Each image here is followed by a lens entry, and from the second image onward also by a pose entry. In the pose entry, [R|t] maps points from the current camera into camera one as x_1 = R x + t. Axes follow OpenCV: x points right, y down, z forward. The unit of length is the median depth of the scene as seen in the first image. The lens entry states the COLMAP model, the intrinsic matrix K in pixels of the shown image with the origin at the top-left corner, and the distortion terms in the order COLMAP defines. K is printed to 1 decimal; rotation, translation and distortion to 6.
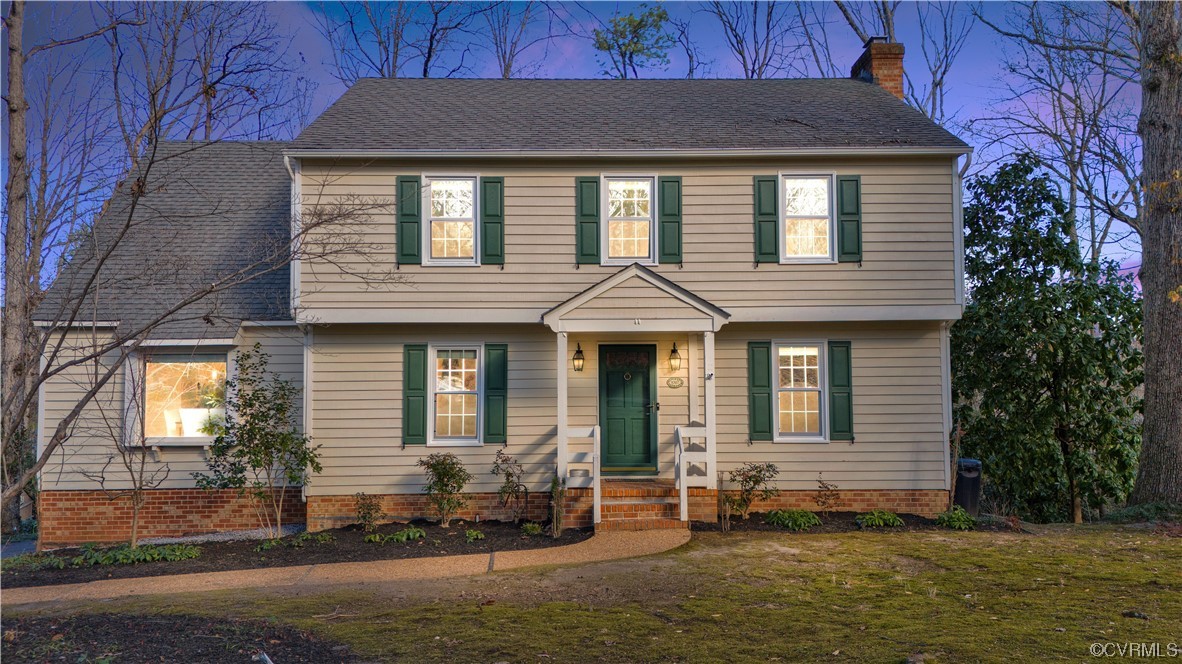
lens RADIAL K [[883.9, 0, 591.0], [0, 883.9, 332.0], [0, 0, 1]] dist [0.005974, 0.000682]
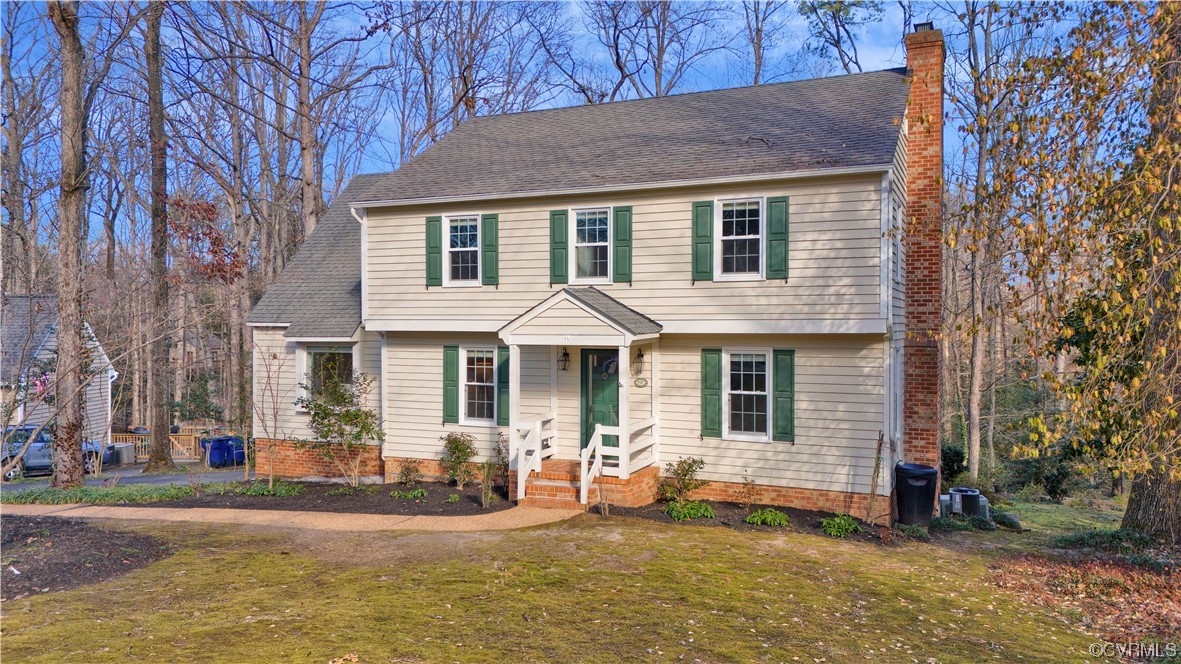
lens RADIAL K [[883.2, 0, 590.5], [0, 883.2, 332.0], [0, 0, 1]] dist [0.005974, 0.000682]
pose [[0.900098, 0.012312, -0.435512, 0.557321], [0.019636, 0.997439, 0.068780, -0.092795], [0.435244, -0.070460, 0.897551, -0.064162]]
